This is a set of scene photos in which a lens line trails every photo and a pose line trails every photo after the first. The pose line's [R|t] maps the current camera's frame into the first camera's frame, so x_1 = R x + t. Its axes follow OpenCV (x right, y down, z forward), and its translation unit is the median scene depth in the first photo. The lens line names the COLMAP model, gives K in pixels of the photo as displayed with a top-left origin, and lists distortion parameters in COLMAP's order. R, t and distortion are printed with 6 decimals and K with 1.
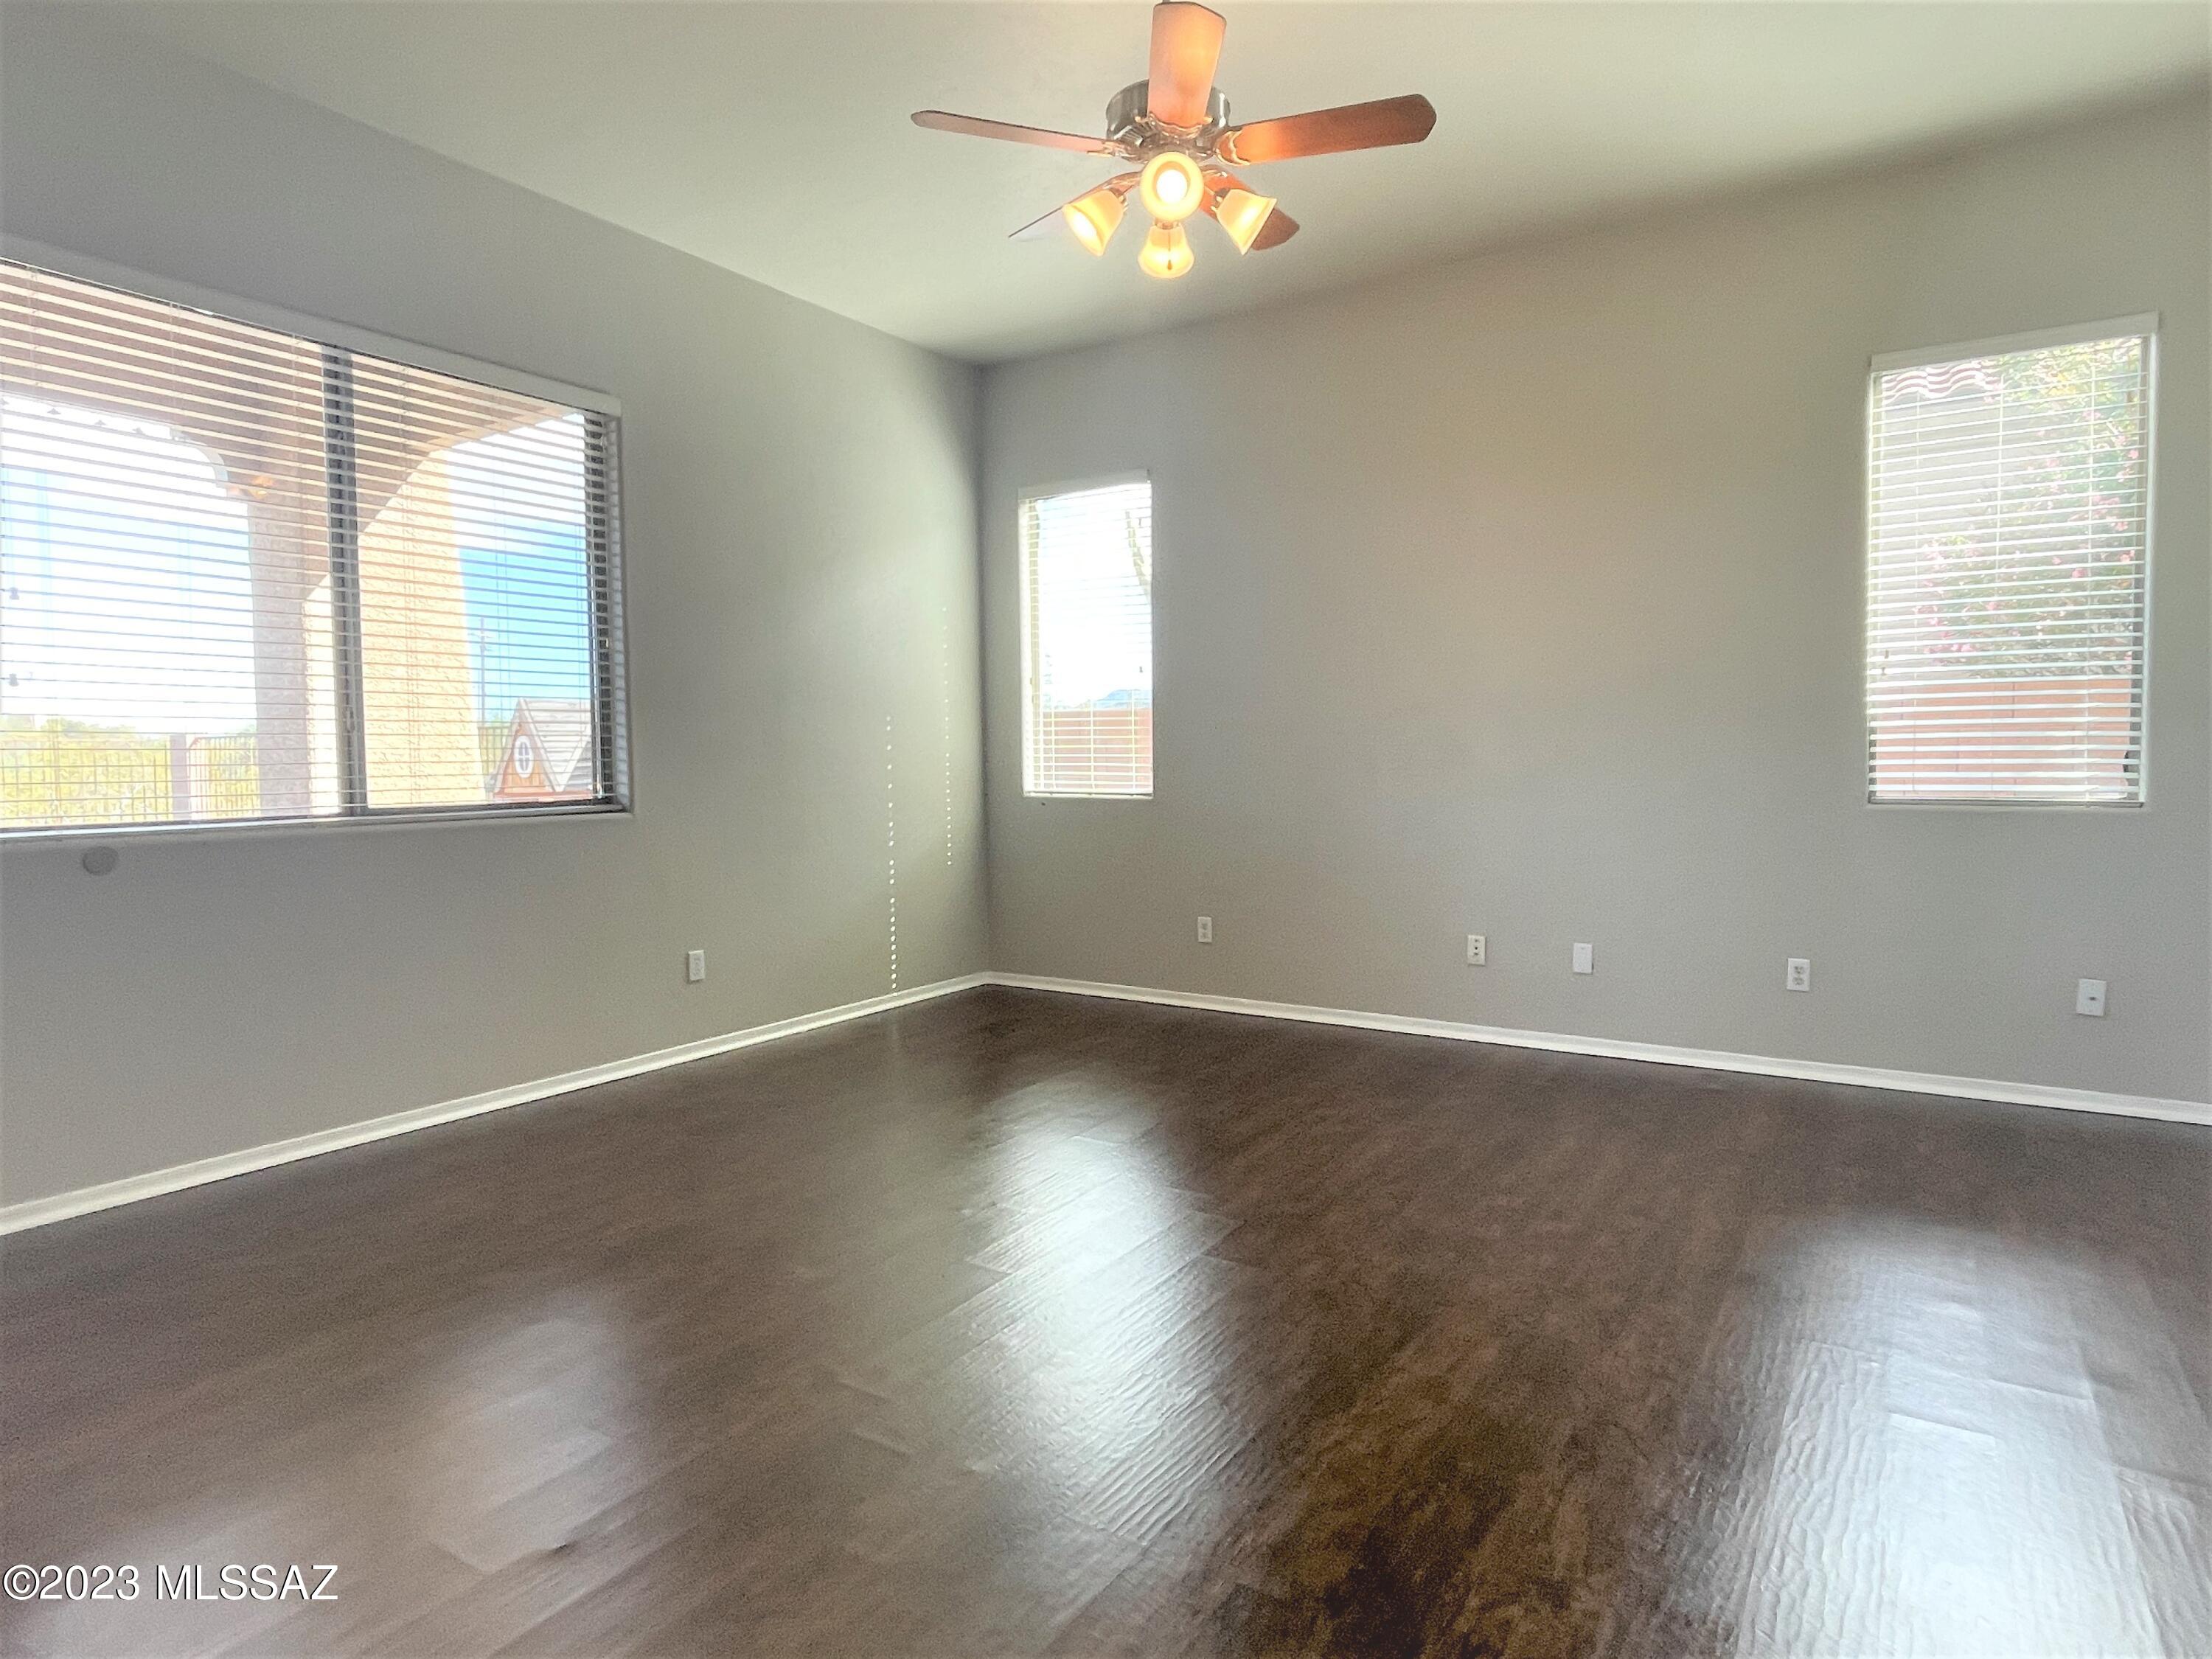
lens RADIAL K [[1253.9, 0, 1094.1], [0, 1253.9, 819.4], [0, 0, 1]] dist [-0.000402, -0.002818]
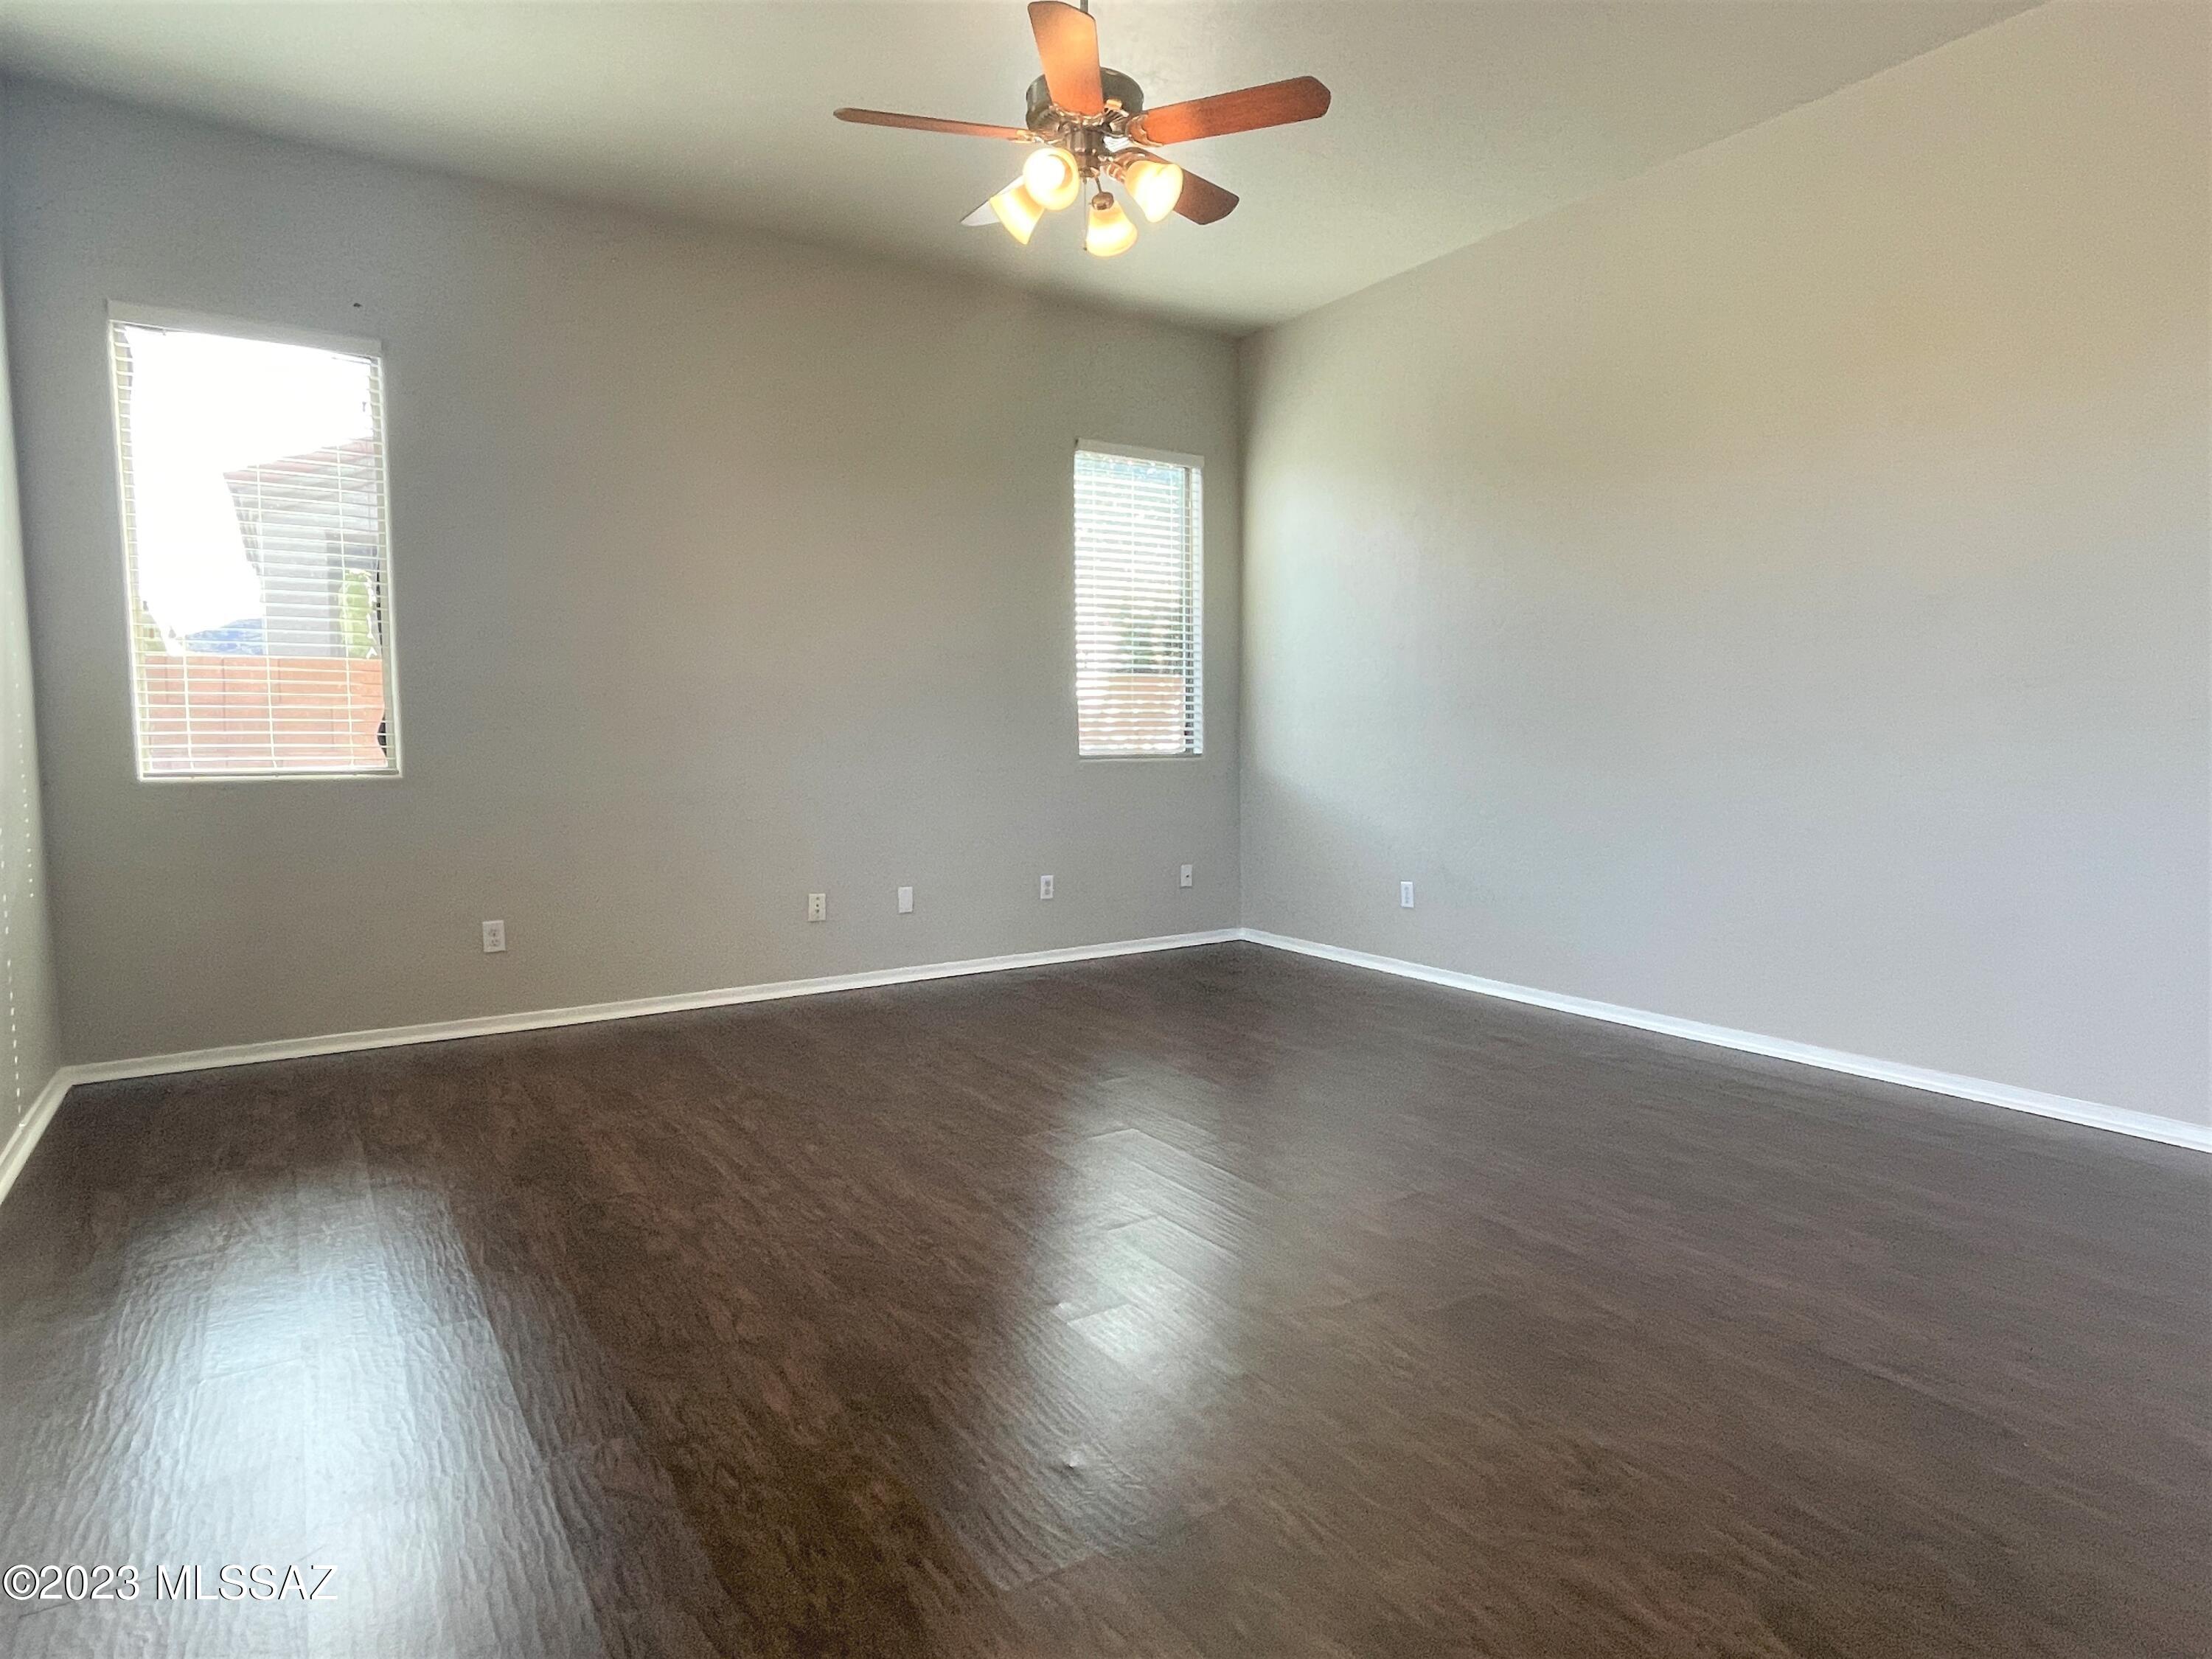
lens RADIAL K [[1253.9, 0, 1094.1], [0, 1253.9, 819.4], [0, 0, 1]] dist [-0.000402, -0.002818]
pose [[0.401352, -0.064012, 0.913684, -0.642045], [0.044914, 0.997730, 0.050170, -0.014343], [-0.914822, 0.020902, 0.403317, 0.408235]]
